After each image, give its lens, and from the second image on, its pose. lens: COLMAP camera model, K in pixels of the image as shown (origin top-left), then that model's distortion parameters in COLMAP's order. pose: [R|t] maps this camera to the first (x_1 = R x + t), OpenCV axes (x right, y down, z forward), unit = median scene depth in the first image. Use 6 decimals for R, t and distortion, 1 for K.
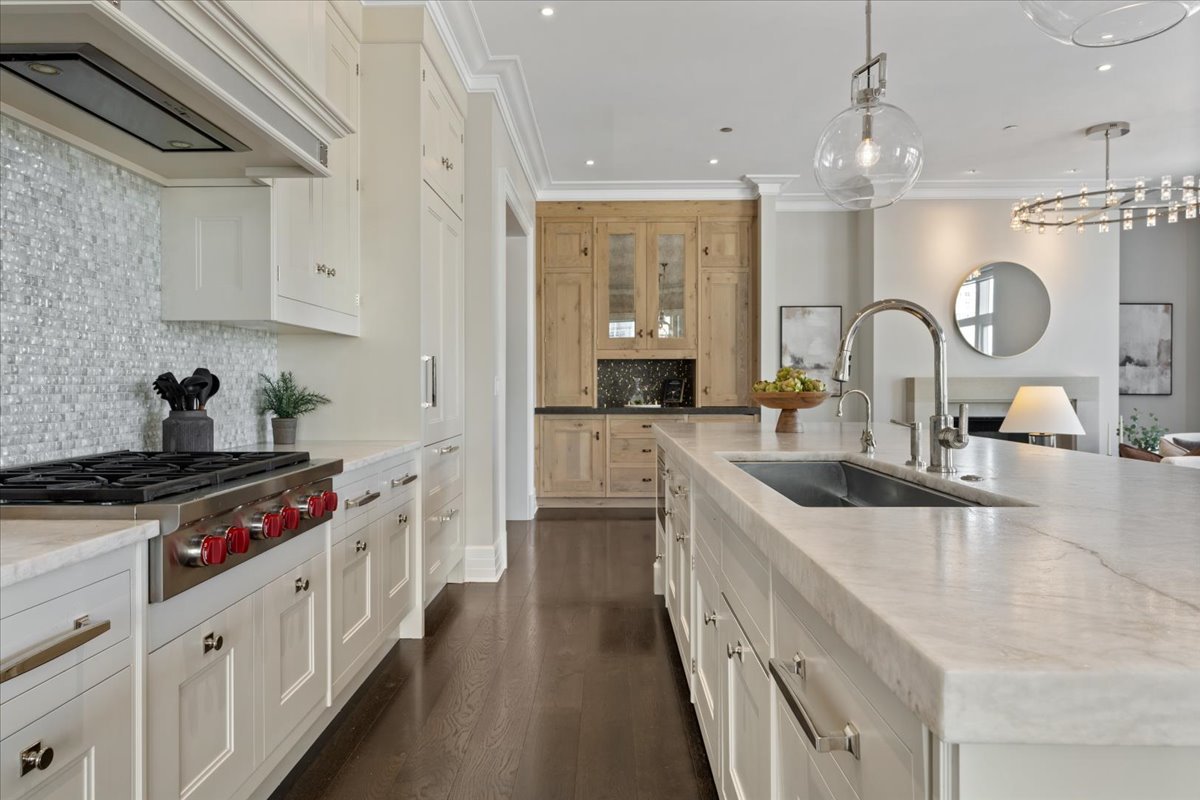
lens RADIAL K [[775.3, 0, 580.9], [0, 775.3, 393.5], [0, 0, 1]] dist [-0.001921, -0.001227]
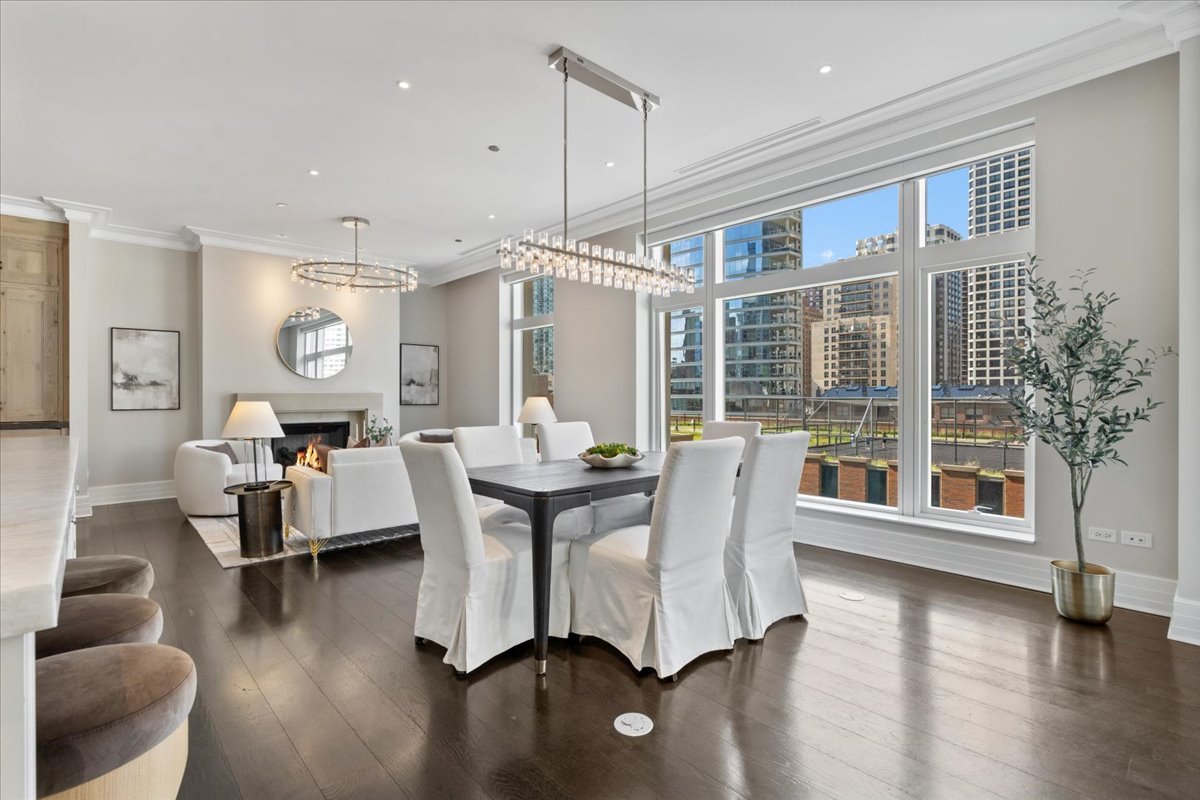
lens RADIAL K [[553.2, 0, 586.8], [0, 553.2, 397.3], [0, 0, 1]] dist [-0.006497, 0.000489]
pose [[0.732319, -0.003517, 0.680953, 0.232385], [0.011228, 0.999913, -0.006910, -0.001693], [-0.680869, 0.012706, 0.732295, -0.022904]]
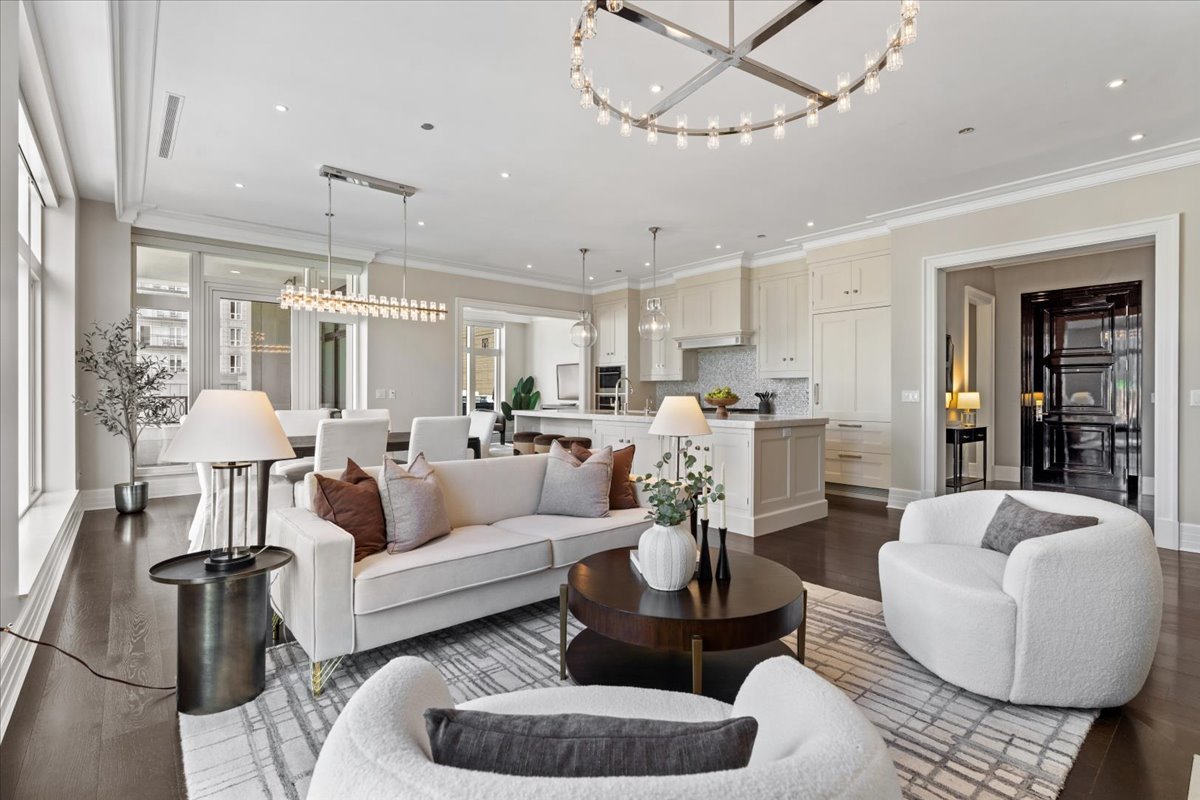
lens RADIAL K [[553.2, 0, 586.8], [0, 553.2, 397.3], [0, 0, 1]] dist [-0.006497, 0.000489]
pose [[-0.758594, -0.000229, -0.651564, 0.770493], [-0.012387, 0.999824, 0.014070, -0.010692], [0.651446, 0.018744, -0.758463, 0.947230]]
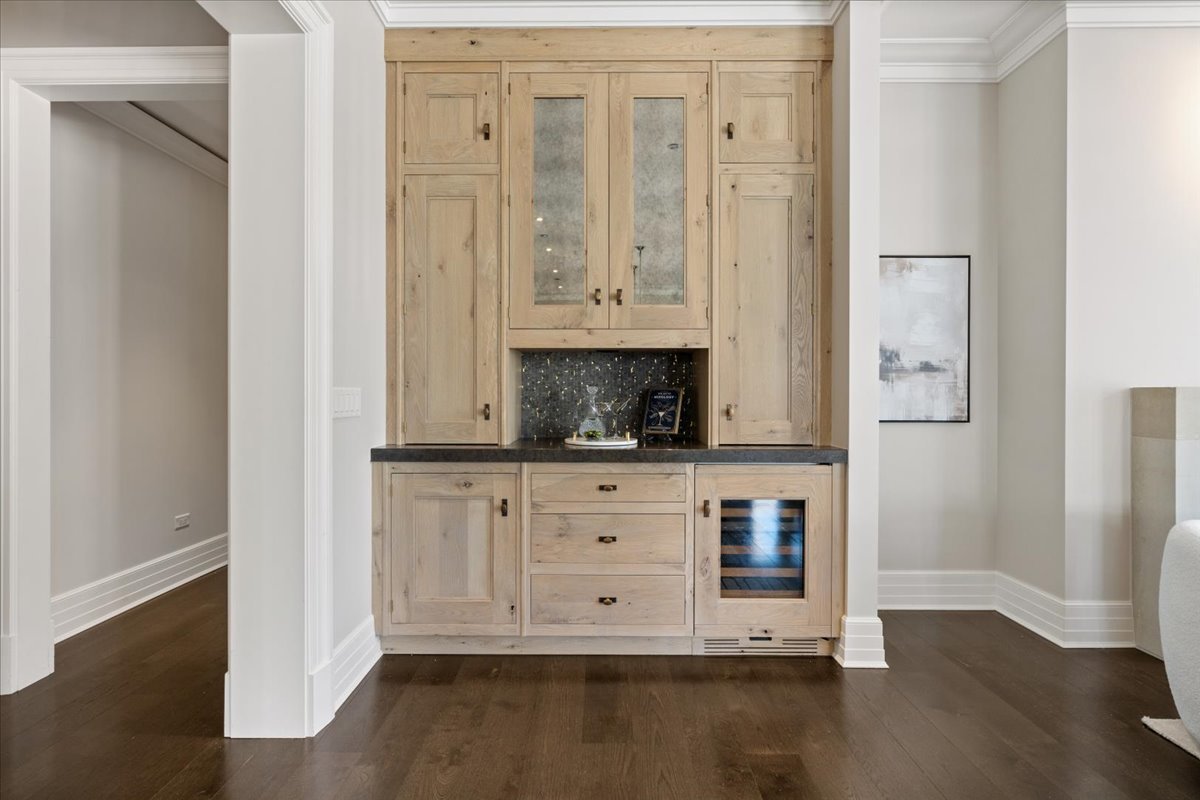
lens RADIAL K [[553.2, 0, 586.8], [0, 553.2, 397.3], [0, 0, 1]] dist [-0.006497, 0.000489]
pose [[0.999977, 0.002712, 0.006233, 0.068822], [-0.002675, 0.999978, -0.006056, -0.011016], [-0.006249, 0.006039, 0.999962, 0.648434]]
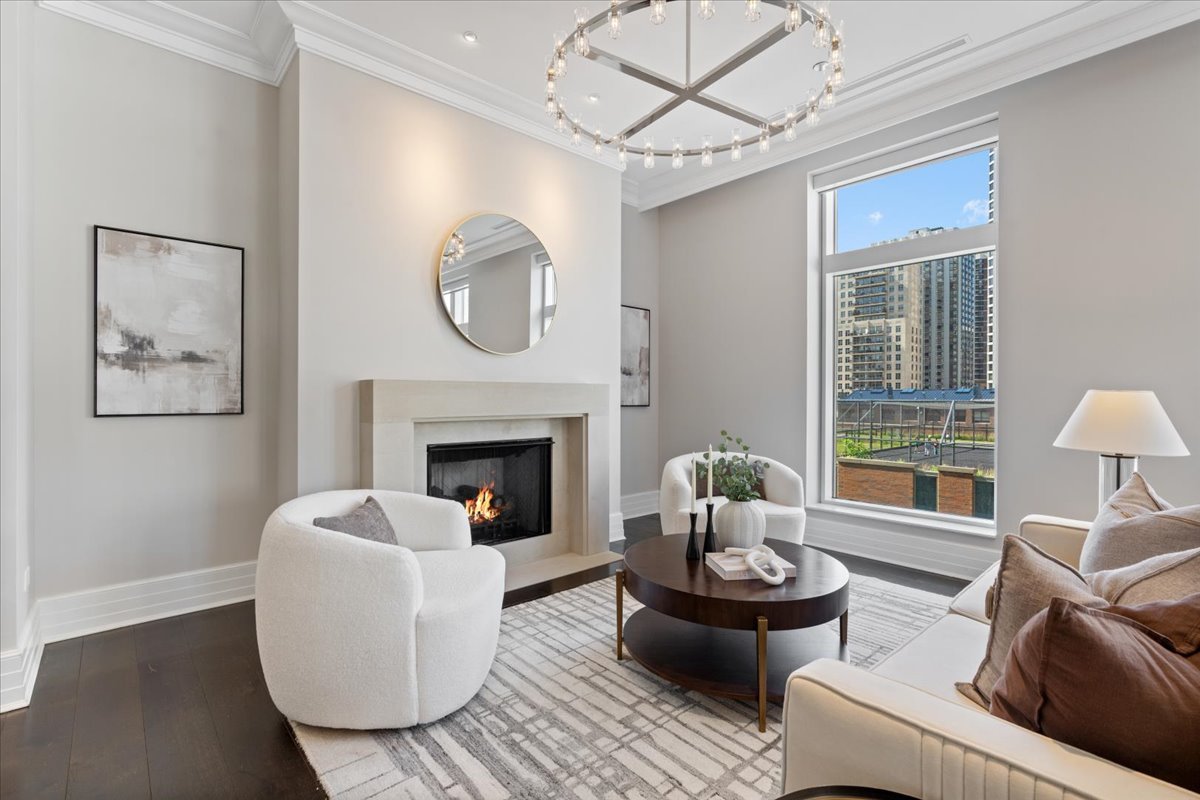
lens RADIAL K [[543.2, 0, 590.3], [0, 543.2, 400.2], [0, 0, 1]] dist [-0.006531, -0.000095]
pose [[0.739698, -0.001485, 0.672937, 0.274532], [0.005665, 0.999976, -0.004021, -0.003125], [-0.672915, 0.006786, 0.739689, 0.583909]]
